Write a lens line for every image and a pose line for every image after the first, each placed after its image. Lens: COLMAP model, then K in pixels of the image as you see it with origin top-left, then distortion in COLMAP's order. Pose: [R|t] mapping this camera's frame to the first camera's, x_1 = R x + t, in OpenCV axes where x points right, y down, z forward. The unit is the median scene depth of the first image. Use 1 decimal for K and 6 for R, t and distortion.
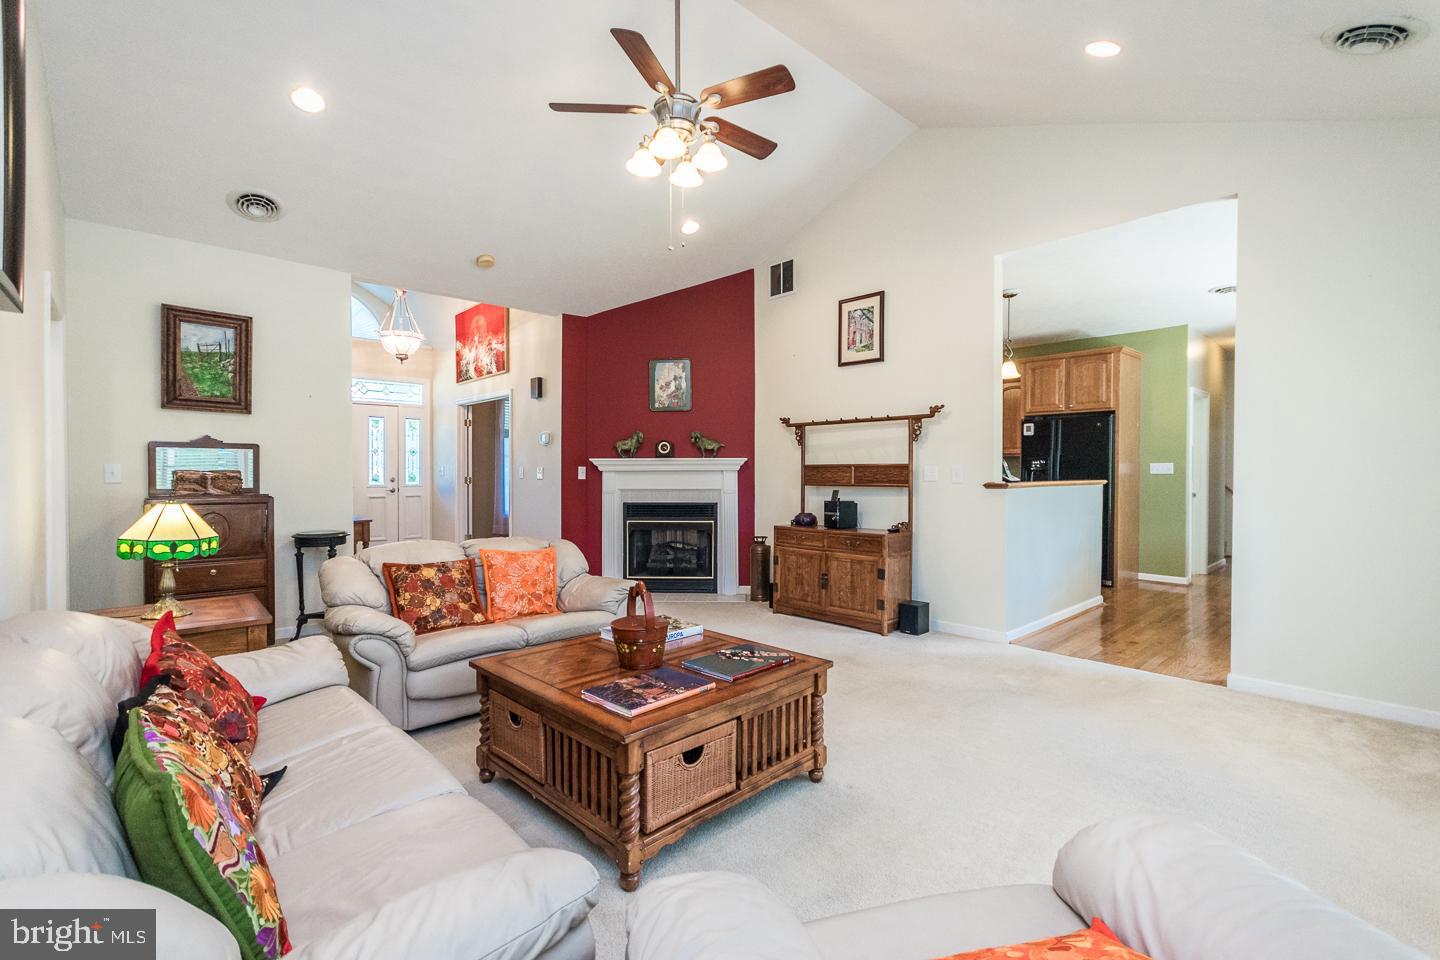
lens RADIAL K [[639.9, 0, 718.2], [0, 639.9, 474.5], [0, 0, 1]] dist [0.000711, -0.000921]
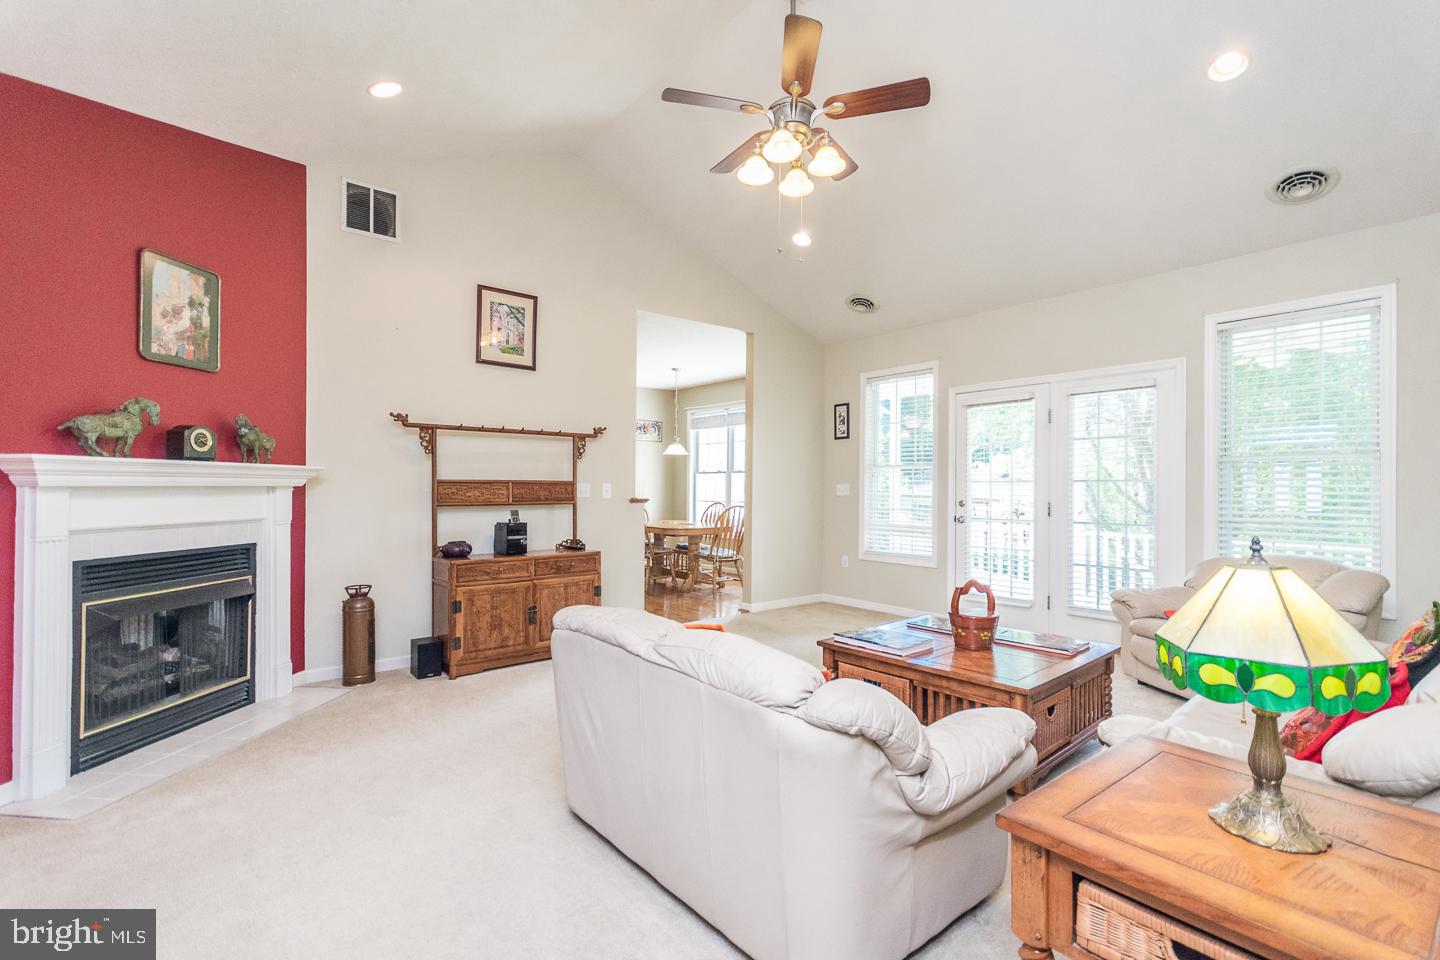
lens RADIAL K [[639.9, 0, 714.3], [0, 639.9, 488.5], [0, 0, 1]] dist [0.000711, -0.000921]
pose [[0.068286, 0.001427, 0.997665, -0.554733], [0.002954, 0.999994, -0.001633, -0.002146], [-0.997661, 0.003058, 0.068281, 0.566708]]
